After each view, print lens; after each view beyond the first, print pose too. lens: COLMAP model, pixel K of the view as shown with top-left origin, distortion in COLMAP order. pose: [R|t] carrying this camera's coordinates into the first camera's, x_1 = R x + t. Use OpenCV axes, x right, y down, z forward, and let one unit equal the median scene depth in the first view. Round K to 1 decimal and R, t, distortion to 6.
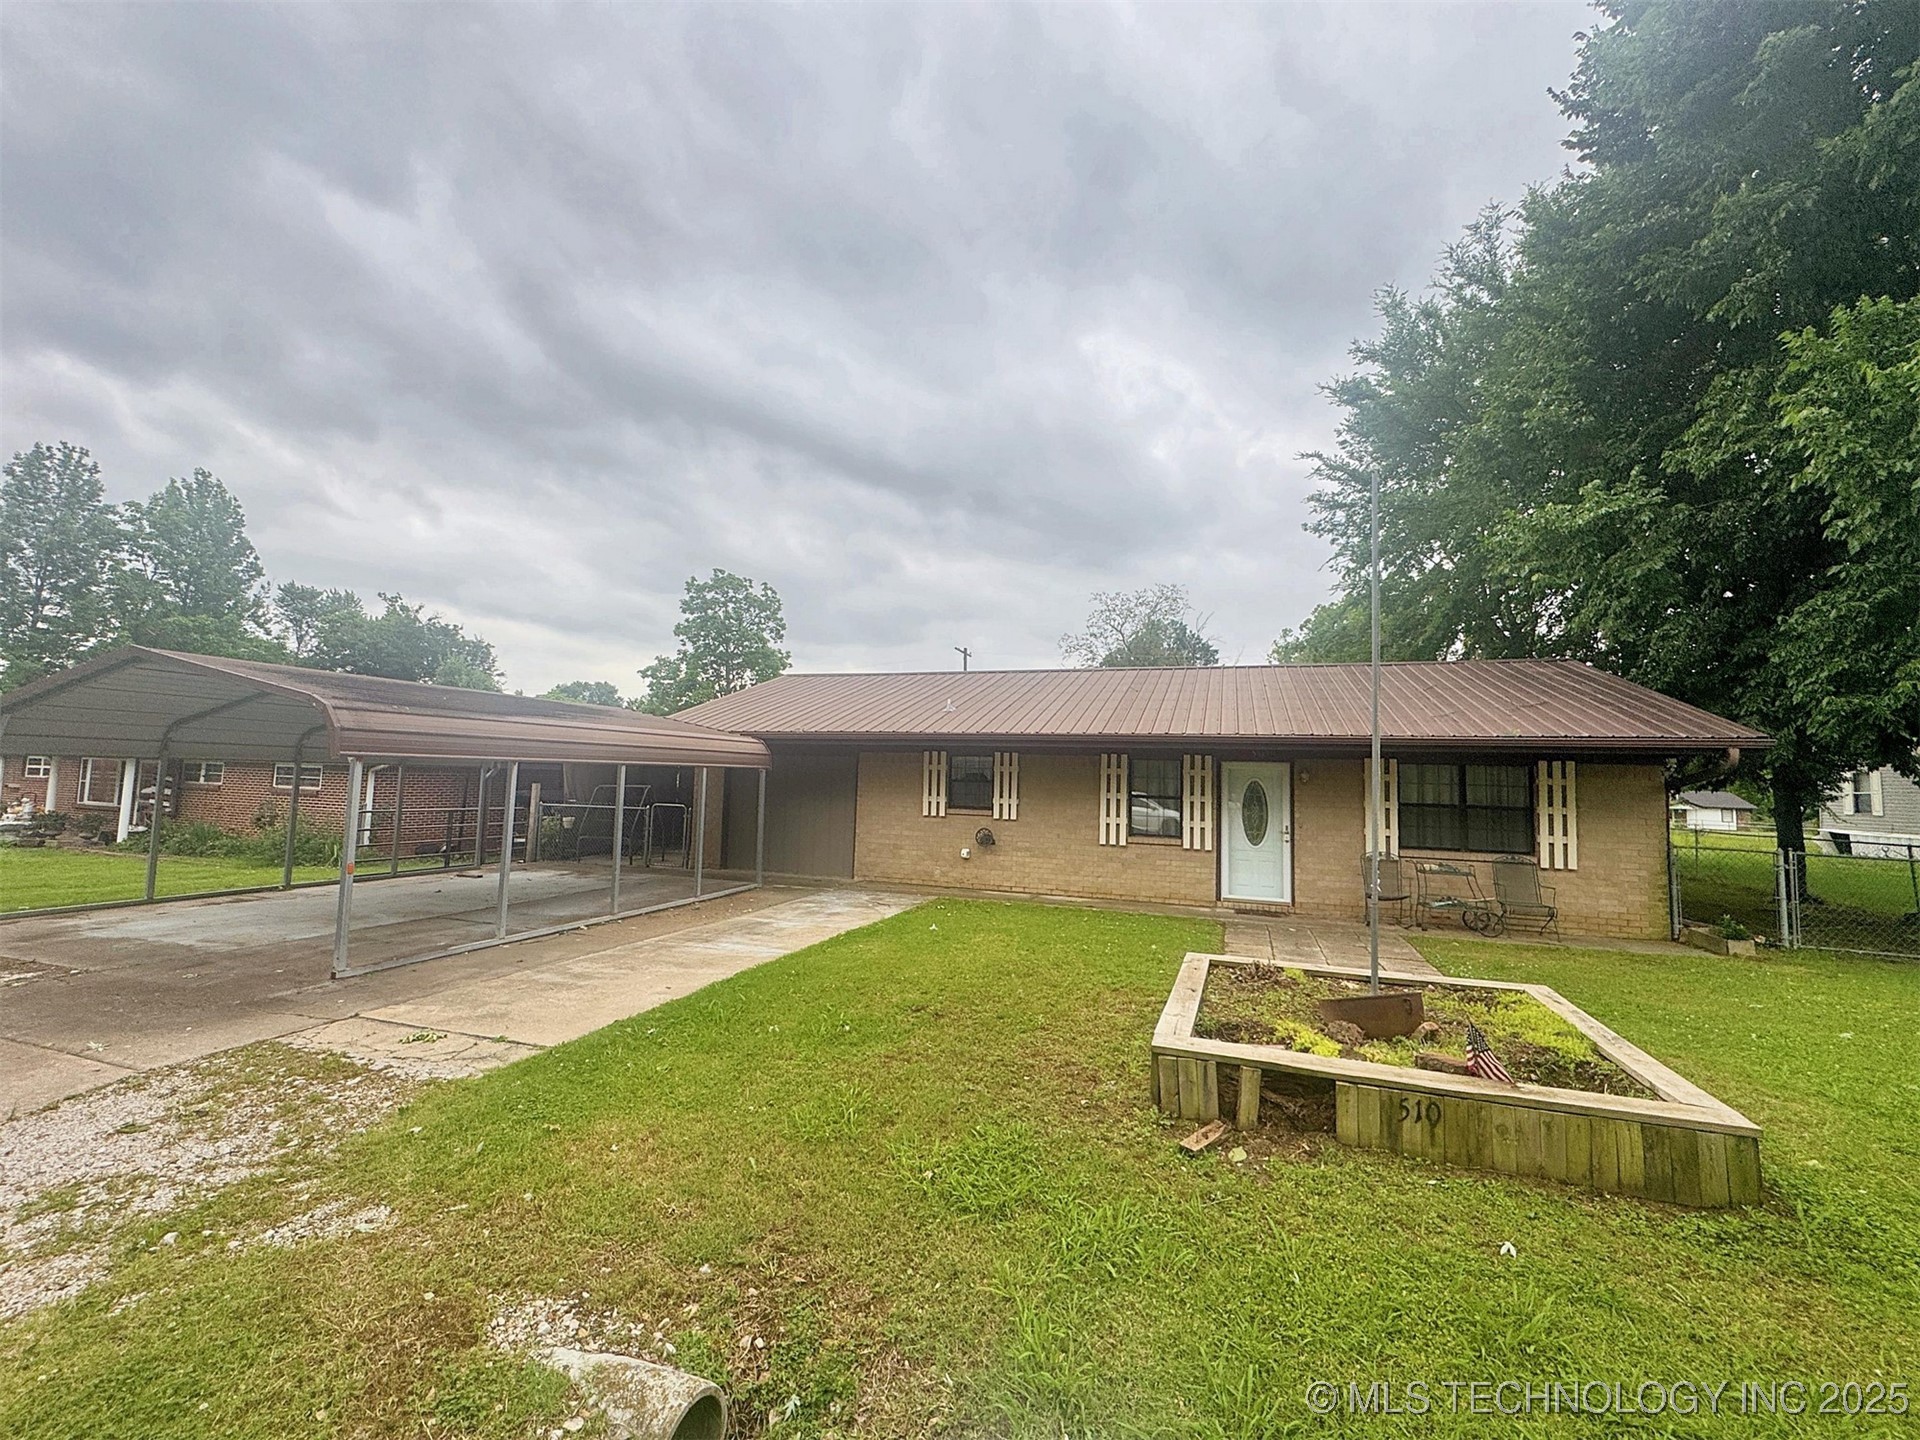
lens RADIAL K [[764.6, 0, 961.8], [0, 764.6, 715.7], [0, 0, 1]] dist [-0.001753, 0.000343]
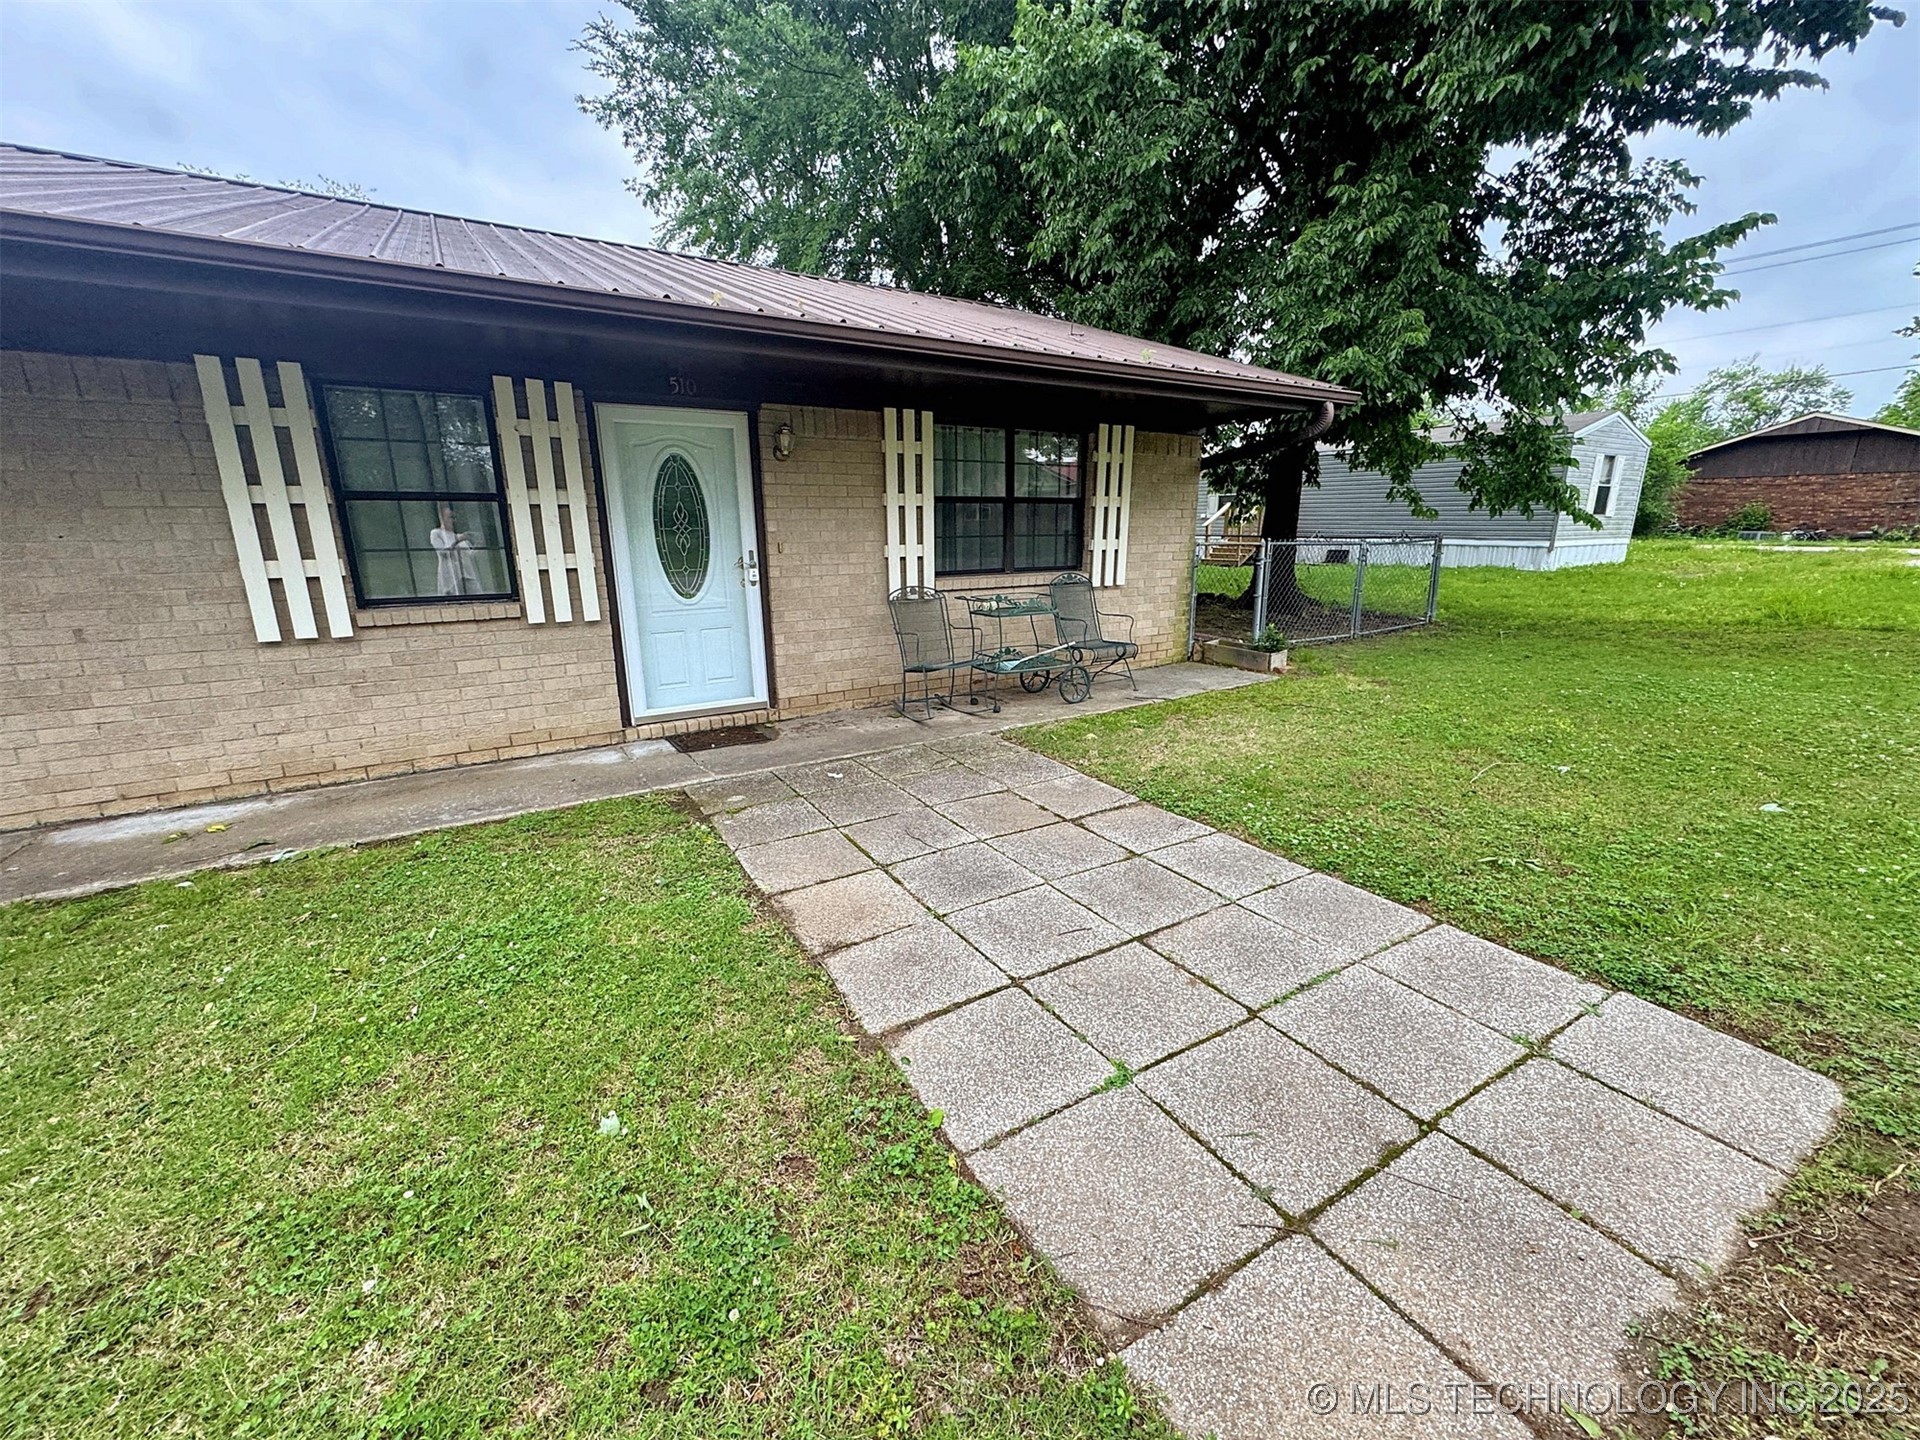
lens RADIAL K [[764.6, 0, 961.8], [0, 764.6, 715.7], [0, 0, 1]] dist [-0.001753, 0.000343]
pose [[0.633013, -0.223748, 0.741101, 0.127618], [-0.040530, 0.946429, 0.320359, 0.082759], [-0.773079, -0.232828, 0.590033, 0.589169]]
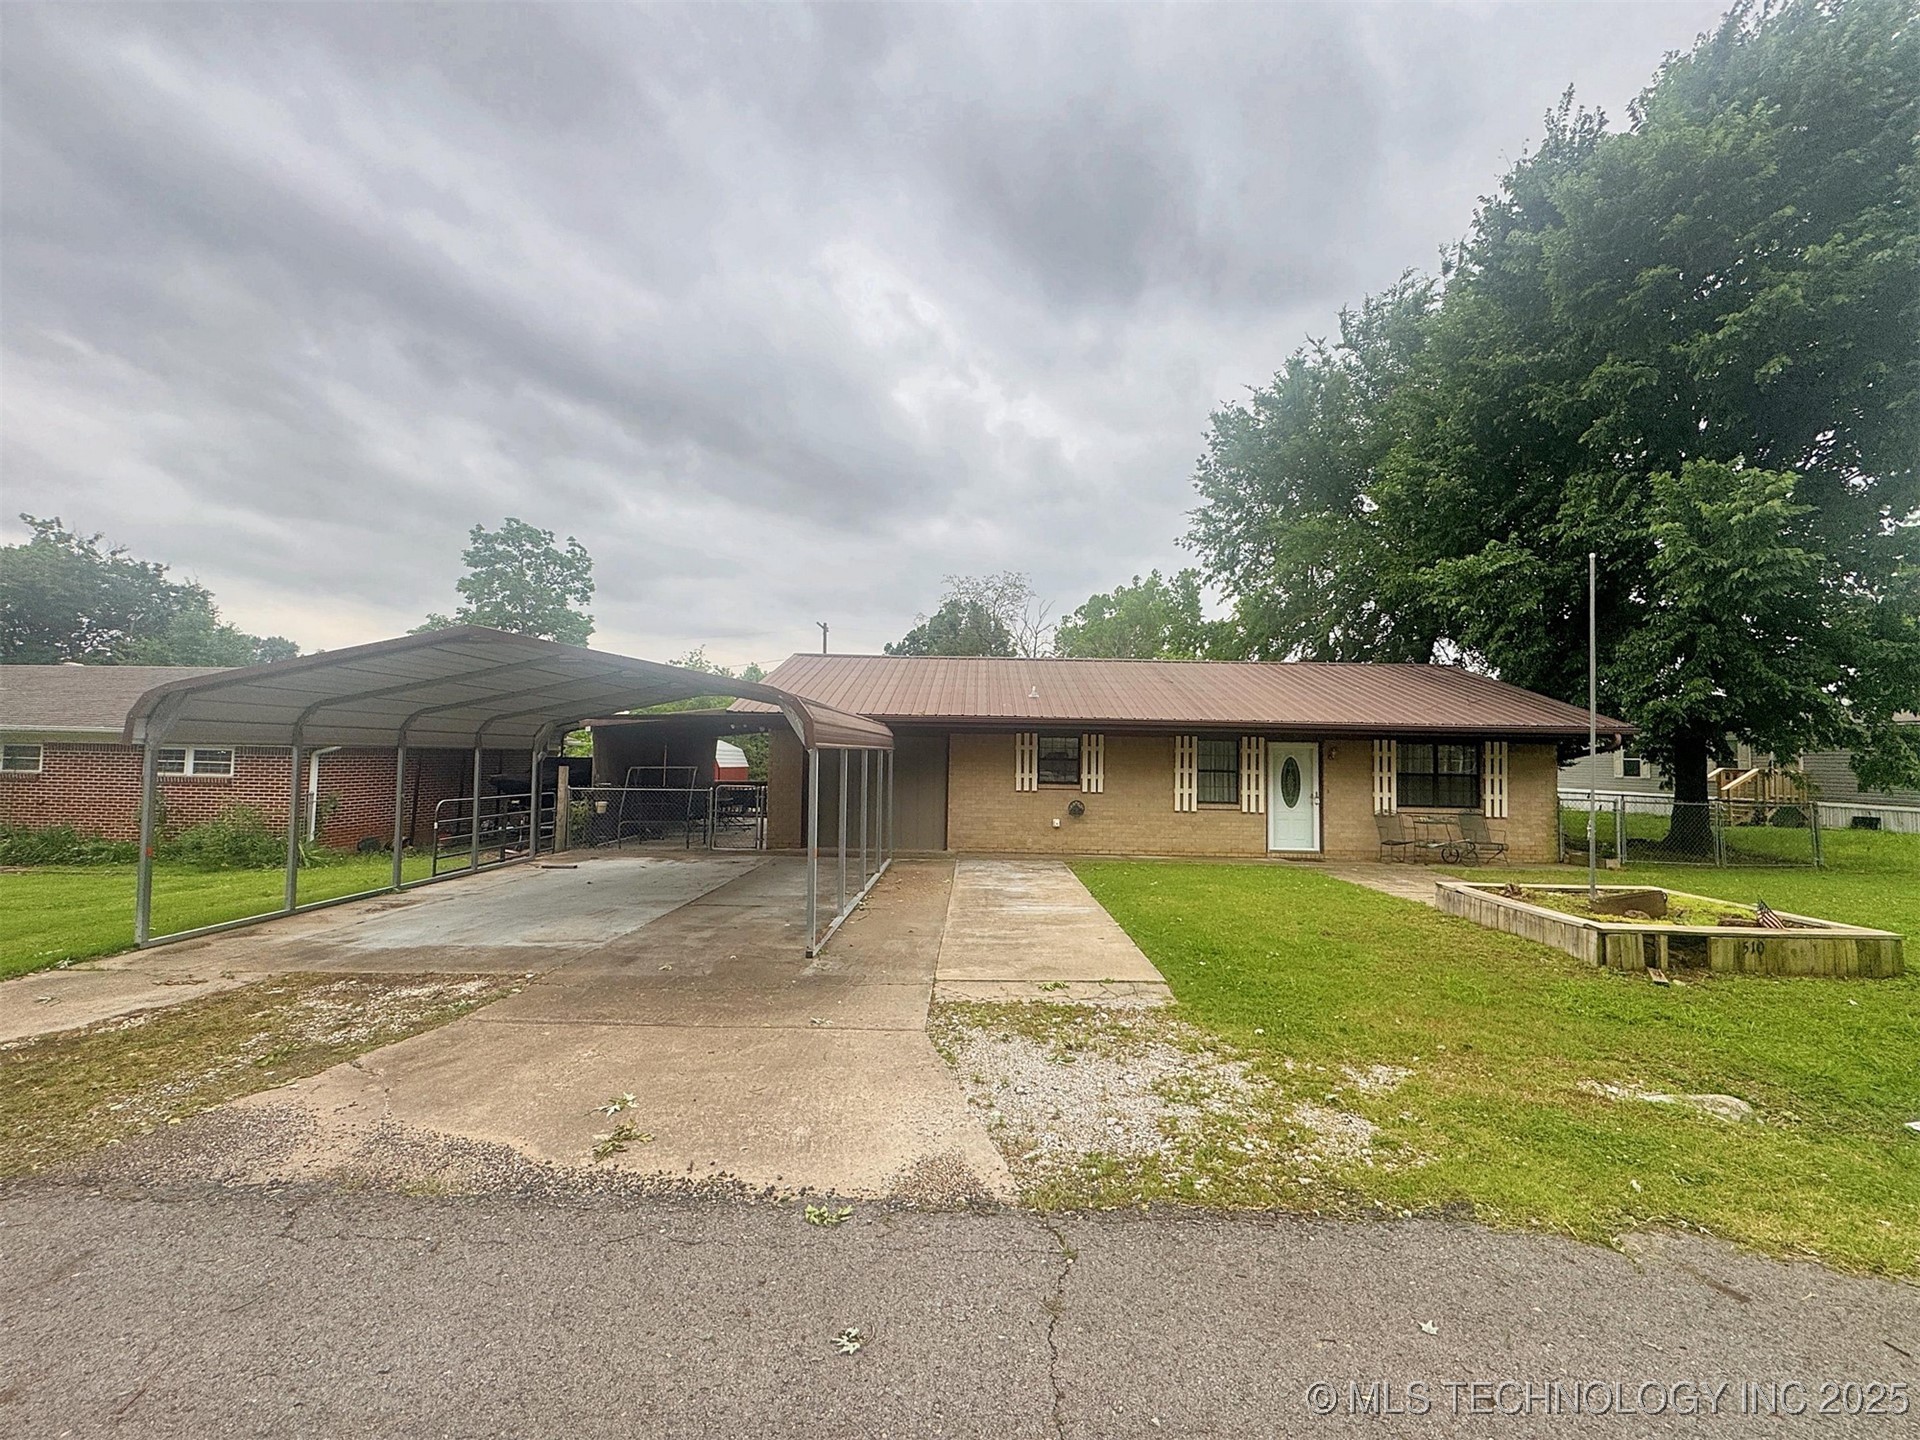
lens RADIAL K [[764.6, 0, 961.8], [0, 764.6, 715.7], [0, 0, 1]] dist [-0.001753, 0.000343]
pose [[0.950127, 0.006687, 0.311791, -0.548052], [-0.017927, 0.999288, 0.033198, -0.016363], [-0.311347, -0.037131, 0.949571, -0.032134]]
